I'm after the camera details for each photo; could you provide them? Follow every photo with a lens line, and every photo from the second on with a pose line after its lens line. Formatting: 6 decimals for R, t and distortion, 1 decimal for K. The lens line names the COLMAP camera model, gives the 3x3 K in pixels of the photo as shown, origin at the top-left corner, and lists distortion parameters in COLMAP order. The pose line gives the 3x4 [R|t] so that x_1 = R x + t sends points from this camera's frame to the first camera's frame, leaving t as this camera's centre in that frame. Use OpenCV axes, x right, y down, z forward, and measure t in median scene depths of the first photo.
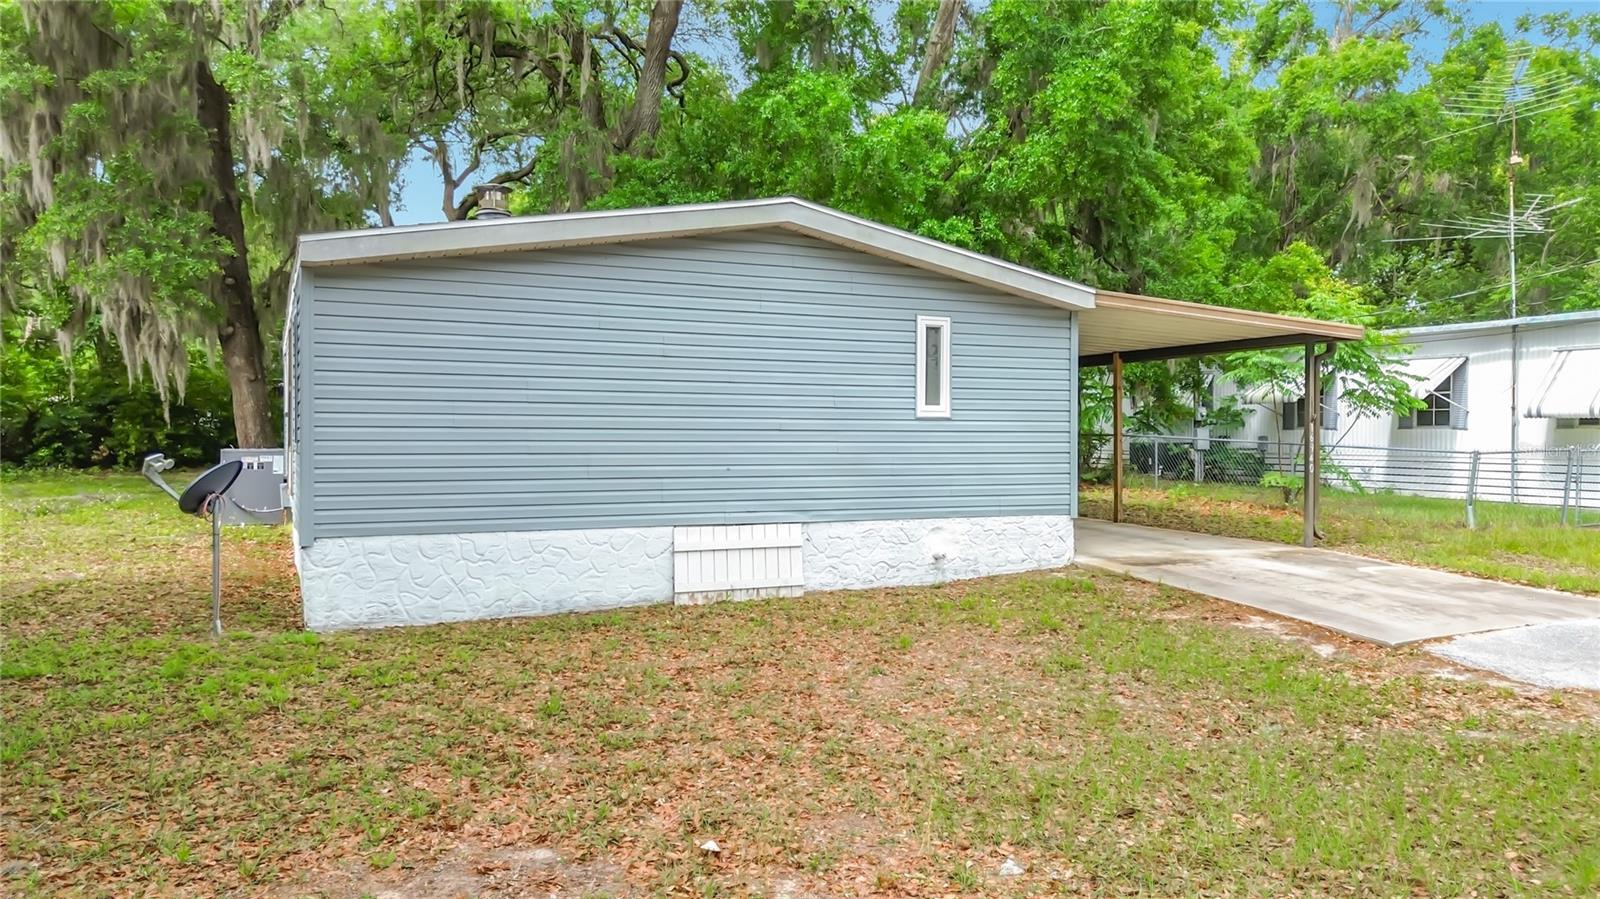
lens RADIAL K [[1156.8, 0, 801.0], [0, 1156.8, 457.5], [0, 0, 1]] dist [0.064089, -0.070241]
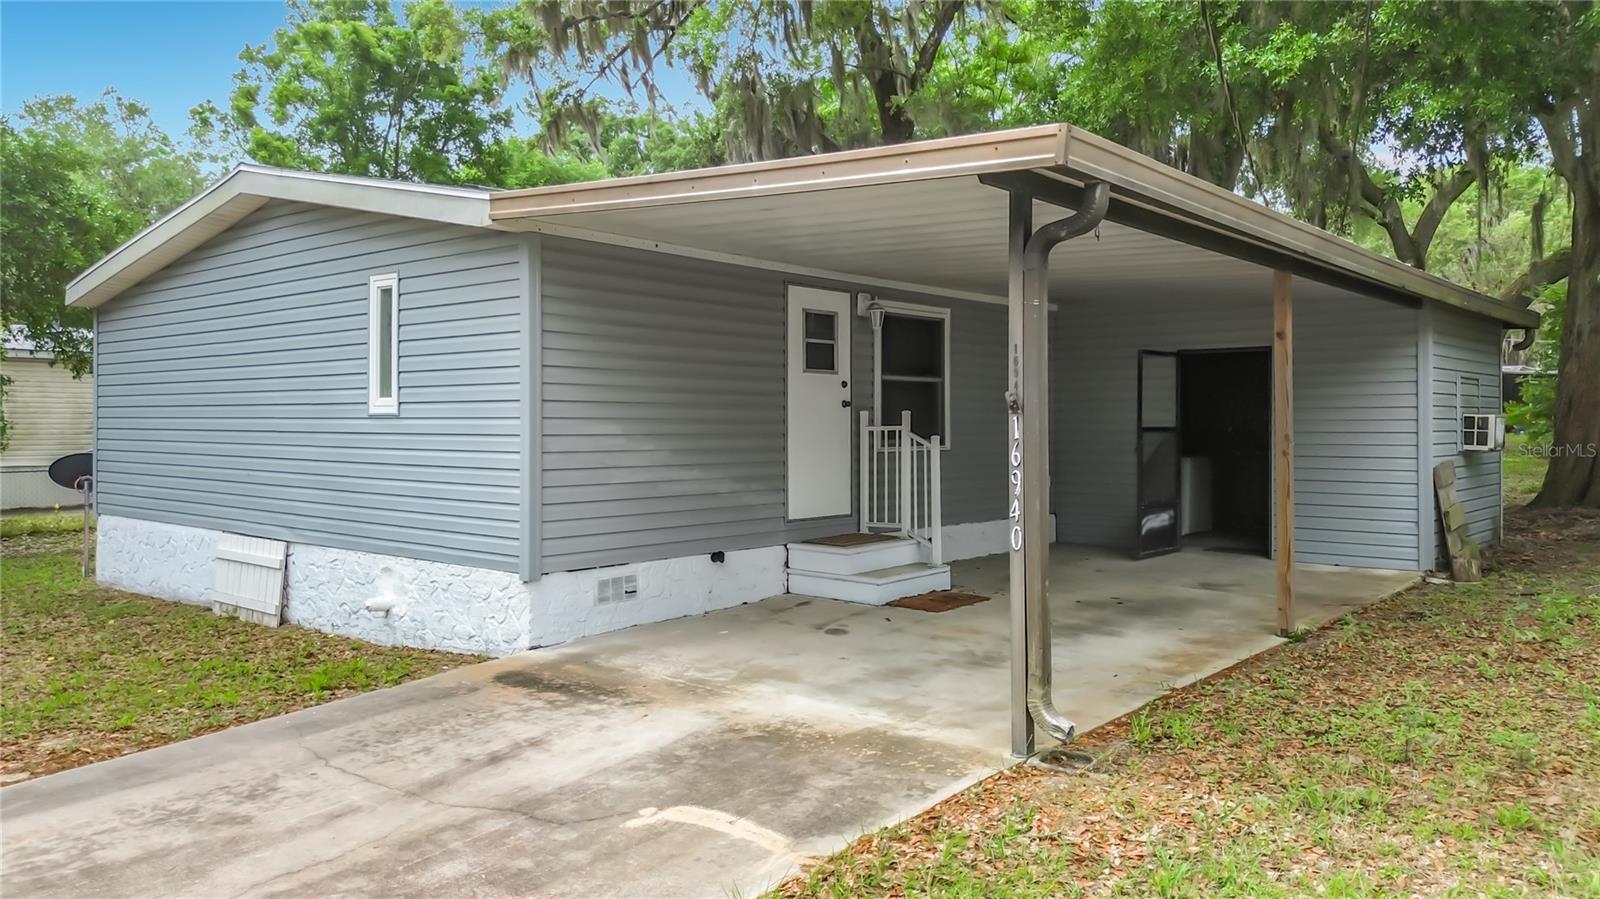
lens RADIAL K [[1156.8, 0, 802.1], [0, 1156.8, 442.9], [0, 0, 1]] dist [0.064089, -0.070241]
pose [[0.410860, 0.012978, -0.911606, 0.883759], [-0.017629, 0.999825, 0.006288, -0.026106], [0.911528, 0.013487, 0.411016, 0.938746]]
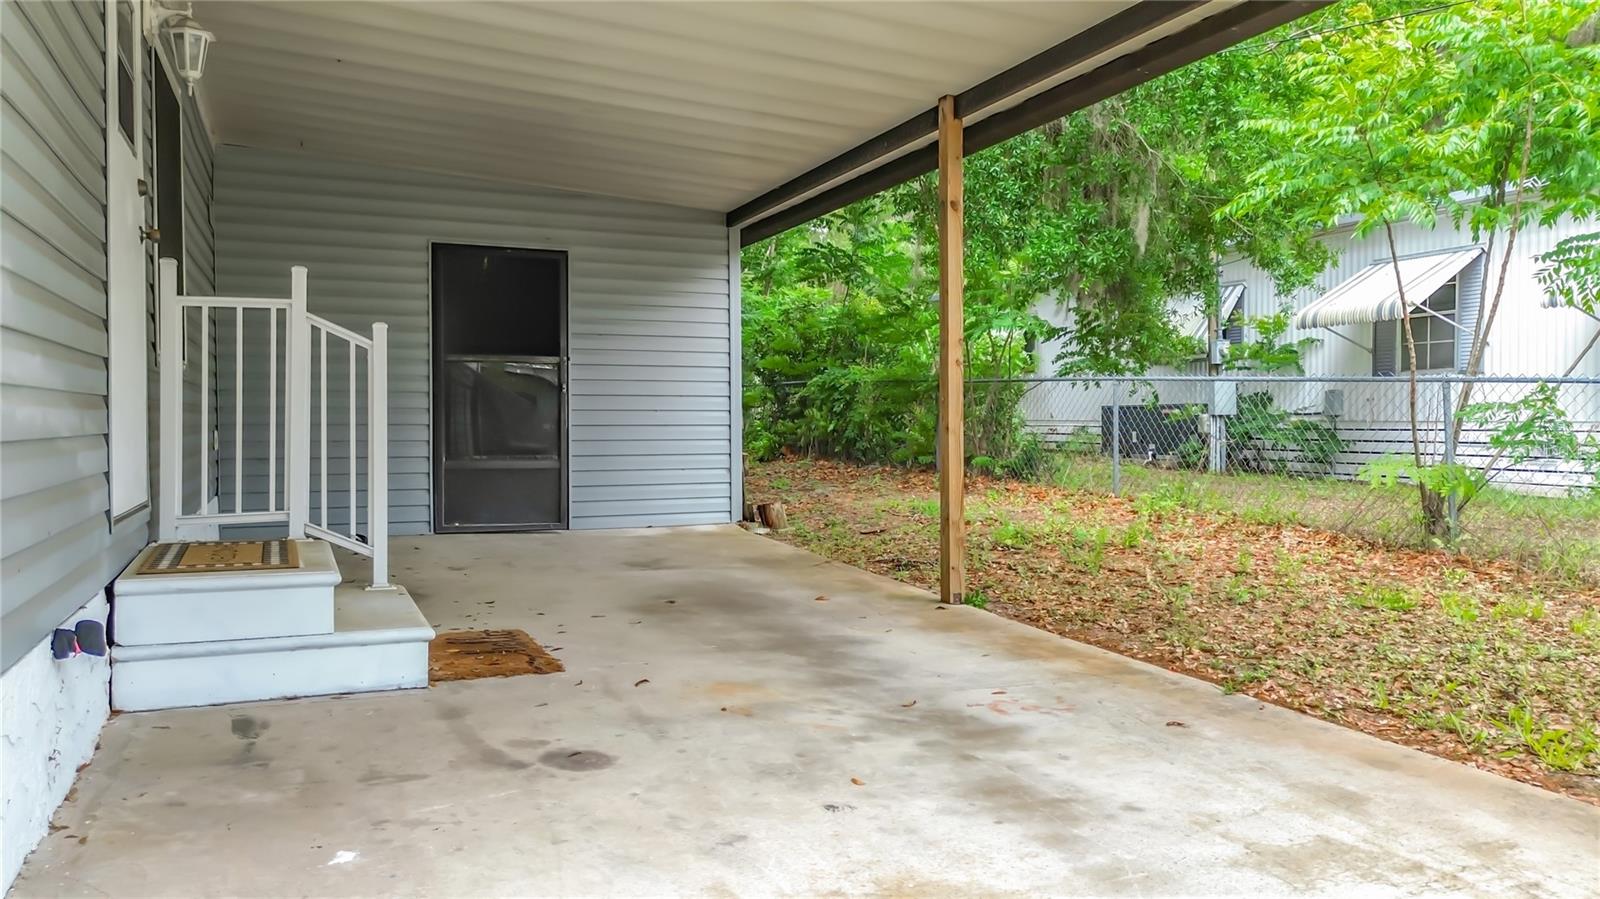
lens RADIAL K [[1156.8, 0, 803.6], [0, 1156.8, 433.6], [0, 0, 1]] dist [0.064089, -0.070241]
pose [[0.999675, -0.000861, -0.025474, 0.346903], [0.000677, 0.999974, -0.007209, 0.012513], [0.025479, 0.007190, 0.999649, 0.961899]]
